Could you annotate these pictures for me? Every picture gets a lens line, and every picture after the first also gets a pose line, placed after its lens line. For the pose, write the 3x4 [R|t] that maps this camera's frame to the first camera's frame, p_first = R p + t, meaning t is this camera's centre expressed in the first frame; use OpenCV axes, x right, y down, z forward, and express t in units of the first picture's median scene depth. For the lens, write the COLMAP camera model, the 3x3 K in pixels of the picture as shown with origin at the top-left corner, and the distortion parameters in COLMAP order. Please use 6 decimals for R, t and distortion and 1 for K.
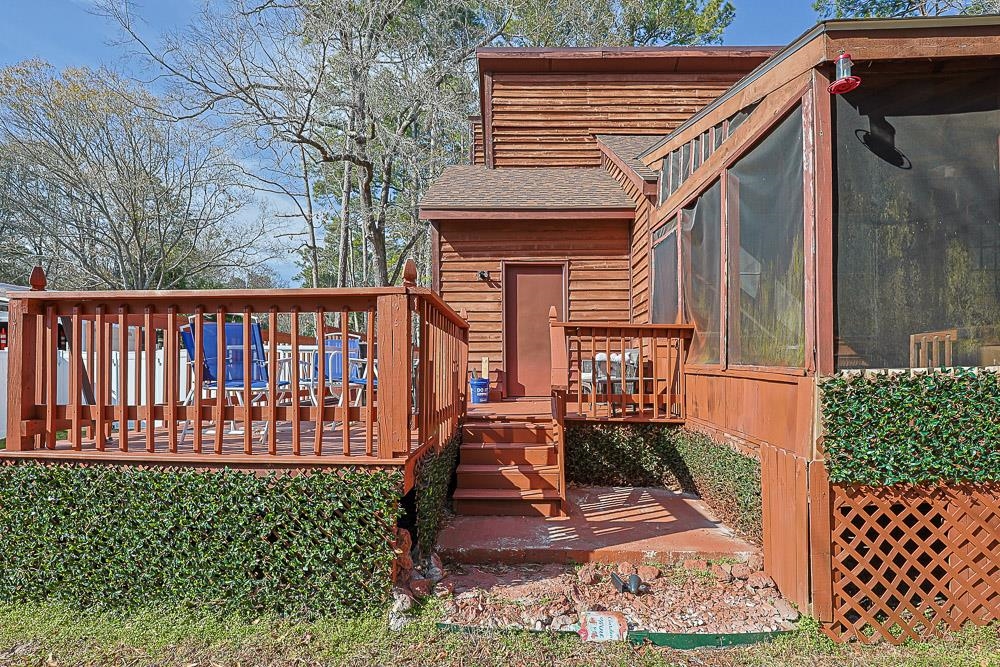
lens RADIAL K [[495.4, 0, 527.3], [0, 495.4, 374.5], [0, 0, 1]] dist [0.001164, 0.000031]
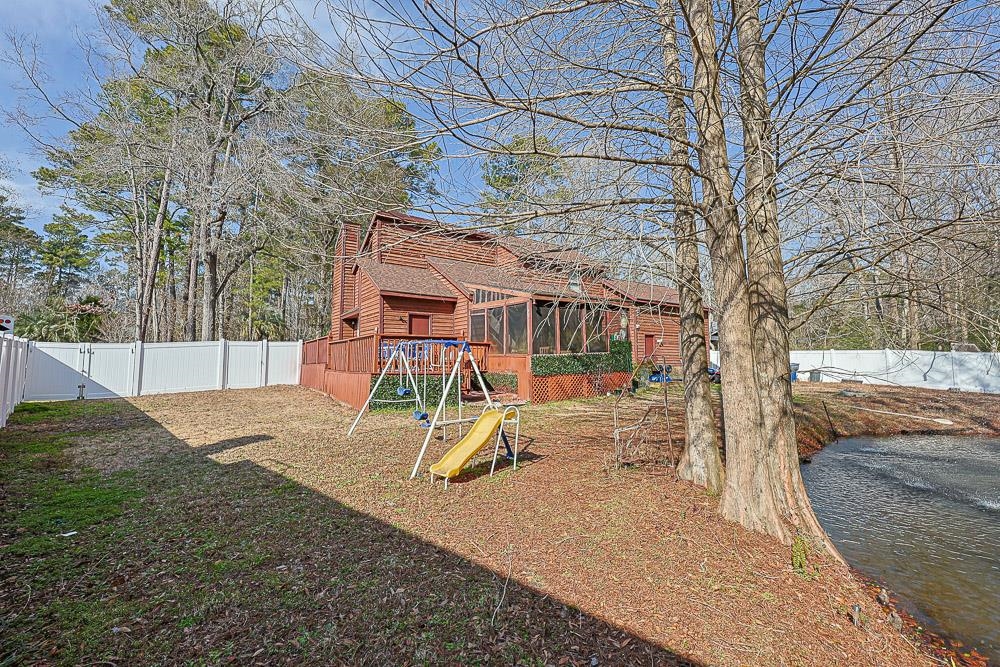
lens RADIAL K [[424.6, 0, 500.0], [0, 424.6, 333.5], [0, 0, 1]] dist [-0.019962, -0.000107]
pose [[0.815816, 0.047236, 0.576379, -0.886732], [0.010029, 0.995353, -0.095768, 0.079885], [-0.578225, 0.083910, 0.811551, -0.966856]]
